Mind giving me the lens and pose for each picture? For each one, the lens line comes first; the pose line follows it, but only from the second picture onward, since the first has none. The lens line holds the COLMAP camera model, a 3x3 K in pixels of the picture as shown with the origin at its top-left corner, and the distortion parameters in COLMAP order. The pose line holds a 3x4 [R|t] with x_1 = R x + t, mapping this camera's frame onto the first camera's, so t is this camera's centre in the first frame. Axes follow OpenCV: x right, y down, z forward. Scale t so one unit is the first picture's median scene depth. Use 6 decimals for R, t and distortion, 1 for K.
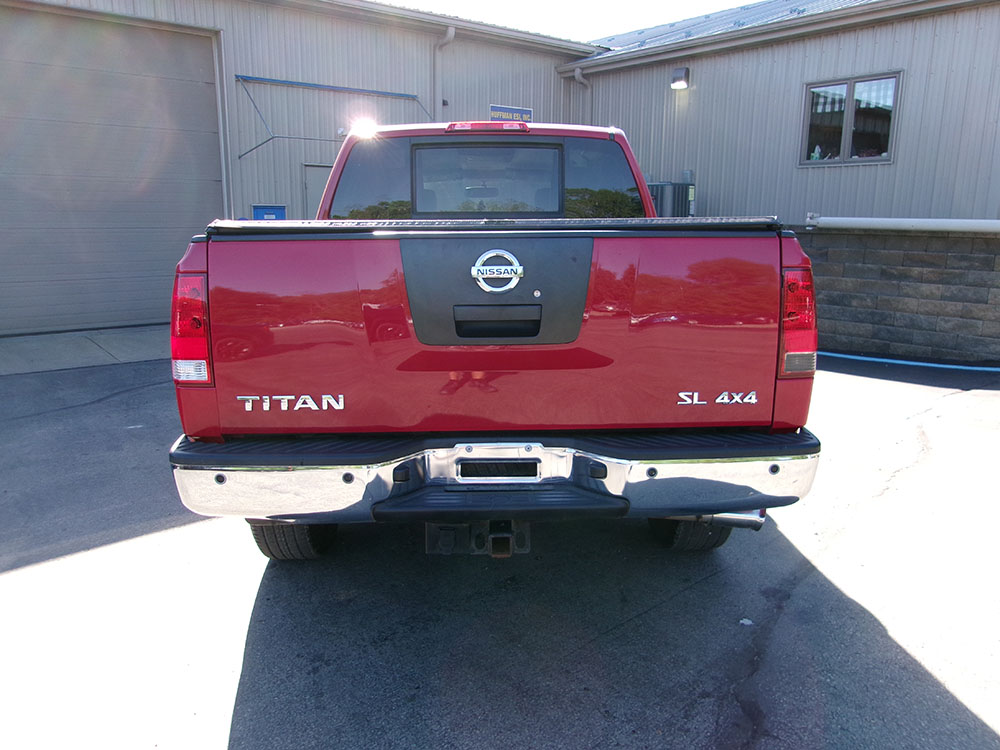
lens RADIAL K [[795.7, 0, 500.0], [0, 795.7, 375.0], [0, 0, 1]] dist [-0.010379, 0.061872]
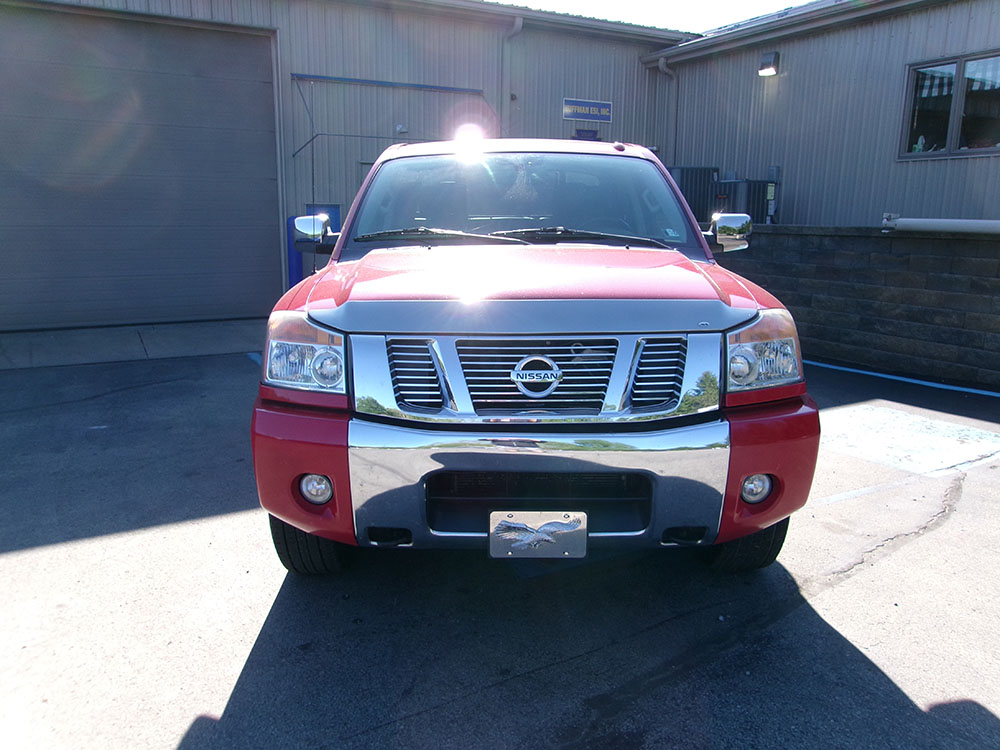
lens RADIAL K [[790.0, 0, 500.0], [0, 790.0, 375.0], [0, 0, 1]] dist [-0.023303, 0.061052]
pose [[0.983081, 0.040531, -0.178633, 0.117198], [-0.040605, 0.999170, 0.003243, -0.013346], [0.178616, 0.004065, 0.983910, 0.078986]]
